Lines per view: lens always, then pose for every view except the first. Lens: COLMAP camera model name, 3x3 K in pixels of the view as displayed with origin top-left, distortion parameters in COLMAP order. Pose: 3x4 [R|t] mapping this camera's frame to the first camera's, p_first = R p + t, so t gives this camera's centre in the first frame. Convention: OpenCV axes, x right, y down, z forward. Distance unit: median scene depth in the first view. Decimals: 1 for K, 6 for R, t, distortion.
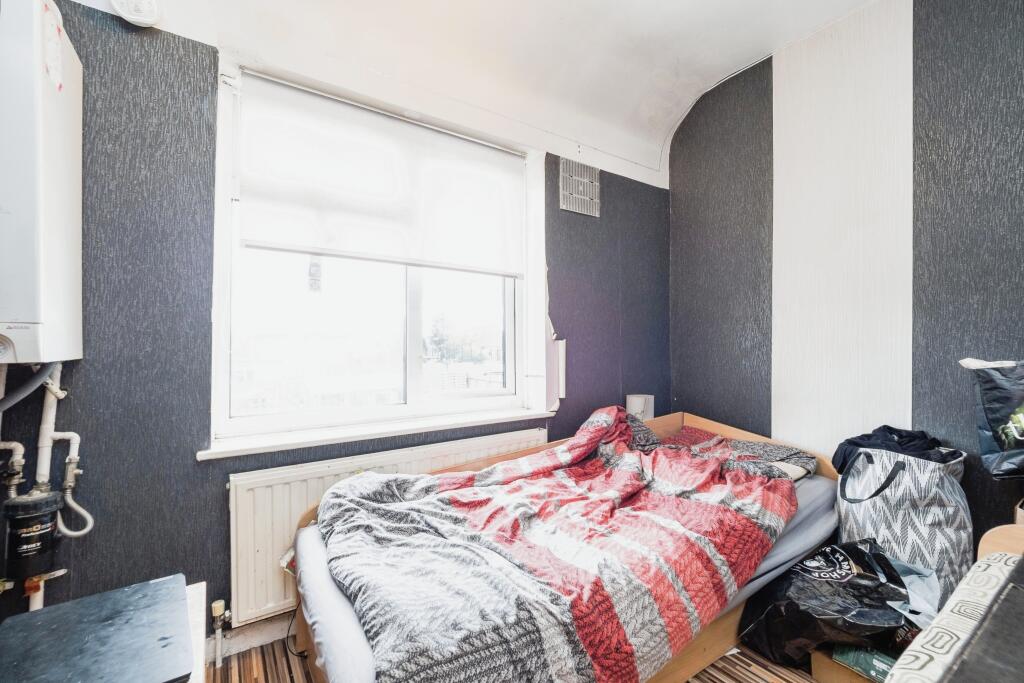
lens RADIAL K [[432.5, 0, 509.5], [0, 432.5, 345.5], [0, 0, 1]] dist [-0.001495, -0.000518]
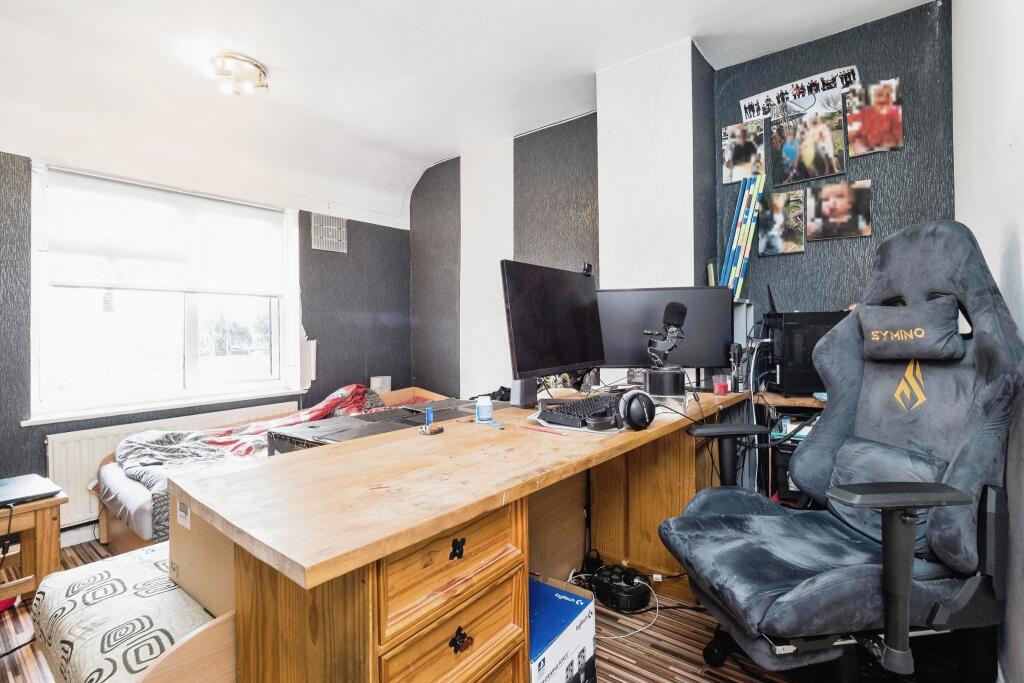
lens RADIAL K [[463.9, 0, 516.8], [0, 463.9, 336.4], [0, 0, 1]] dist [-0.013149, 0.000322]
pose [[0.946423, -0.012766, 0.322679, 0.293223], [0.009709, 0.999891, 0.011081, -0.040185], [-0.322785, -0.007354, 0.946444, -0.754724]]
